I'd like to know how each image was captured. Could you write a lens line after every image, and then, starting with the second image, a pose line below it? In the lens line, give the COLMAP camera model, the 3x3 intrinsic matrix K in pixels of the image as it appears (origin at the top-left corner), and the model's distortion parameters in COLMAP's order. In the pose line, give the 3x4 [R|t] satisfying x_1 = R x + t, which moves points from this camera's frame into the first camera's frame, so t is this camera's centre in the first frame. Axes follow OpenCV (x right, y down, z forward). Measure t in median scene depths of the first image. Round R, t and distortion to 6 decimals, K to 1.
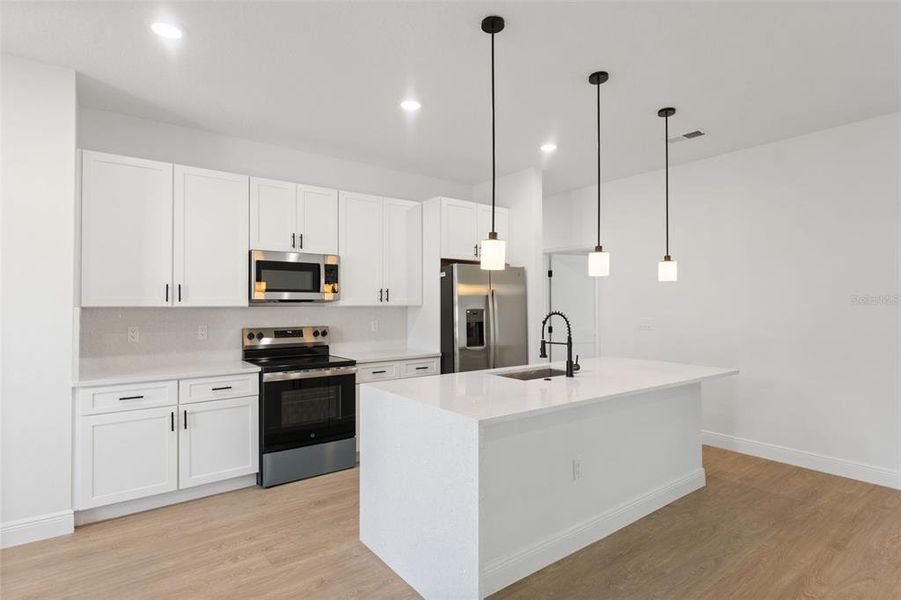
lens RADIAL K [[461.1, 0, 450.5], [0, 461.1, 300.0], [0, 0, 1]] dist [-0.001062, -0.000026]
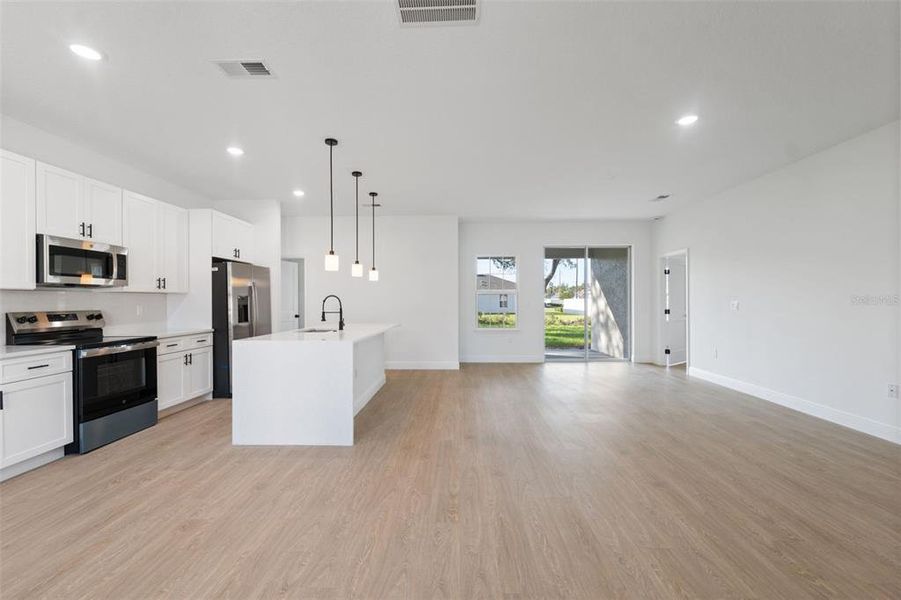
lens RADIAL K [[372.3, 0, 450.5], [0, 372.3, 300.0], [0, 0, 1]] dist [0.002724, 0.000432]
pose [[0.626132, 0.000136, 0.779717, -0.485216], [-0.006348, 0.999968, 0.004923, 0.025872], [-0.779691, -0.008033, 0.626112, -0.215920]]
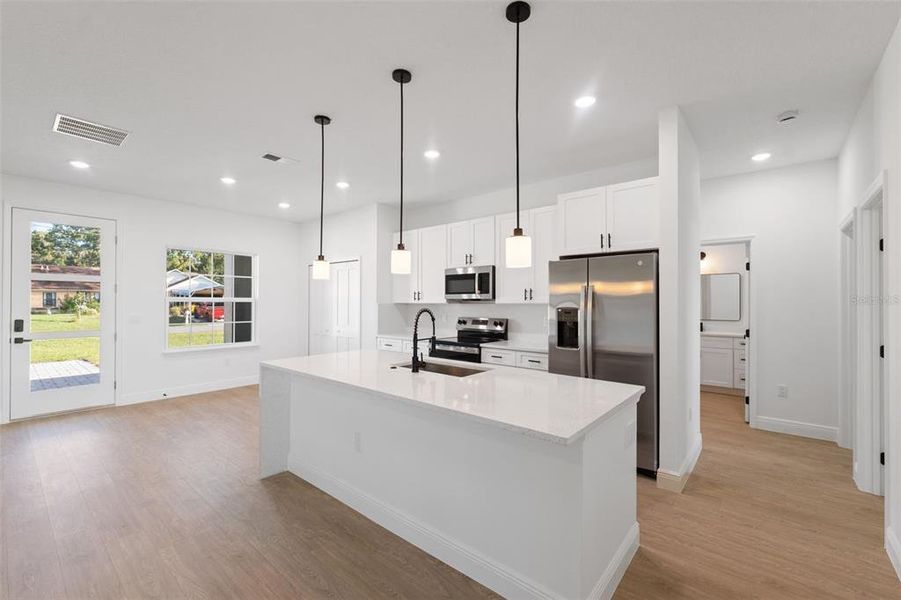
lens RADIAL K [[372.3, 0, 450.5], [0, 372.3, 300.0], [0, 0, 1]] dist [0.002724, 0.000432]
pose [[0.225995, -0.005536, -0.974113, 0.823260], [0.005246, 0.999976, -0.004466, 0.007442], [0.974114, -0.004101, 0.226018, 0.675987]]
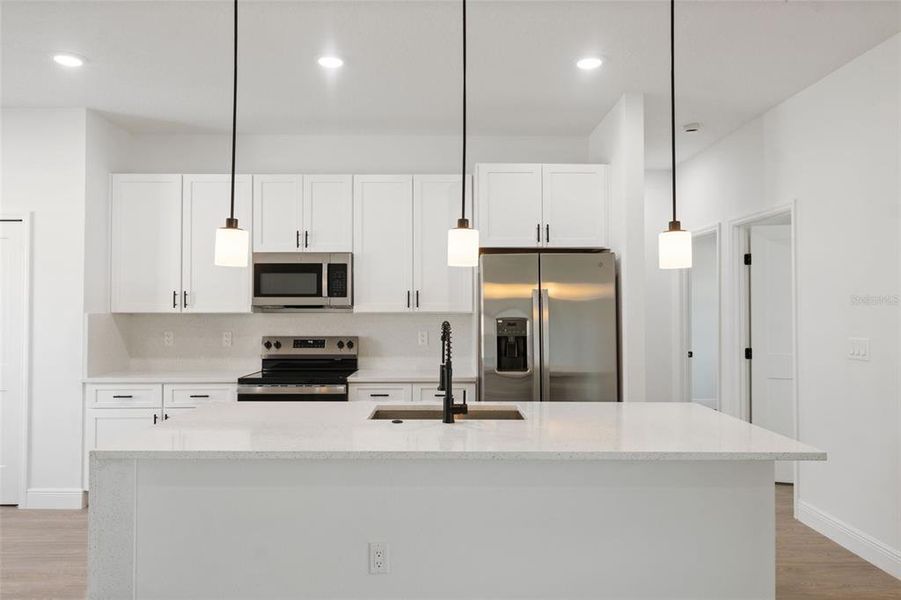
lens RADIAL K [[584.6, 0, 441.5], [0, 584.6, 303.6], [0, 0, 1]] dist [0.005042, -0.000351]
pose [[0.802825, -0.006868, -0.596175, 0.556642], [0.004719, 0.999976, -0.005166, 0.002941], [0.596196, 0.001334, 0.802838, 0.257556]]
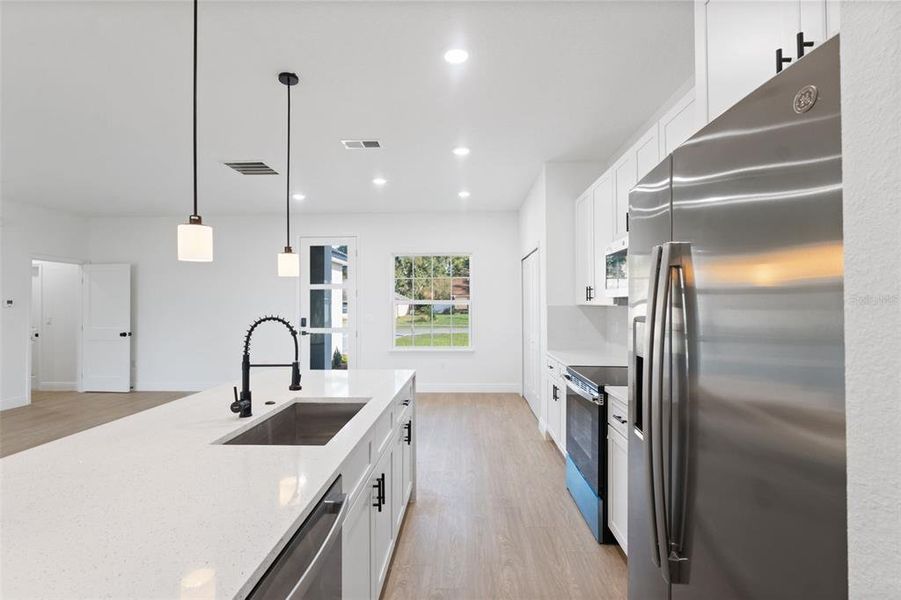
lens RADIAL K [[415.3, 0, 450.5], [0, 415.3, 300.0], [0, 0, 1]] dist [-0.000291, -0.000008]
pose [[-0.629055, -0.004459, -0.777348, 0.404729], [0.008641, 0.999882, -0.012728, 0.010198], [0.777313, -0.014724, -0.628942, 1.209763]]
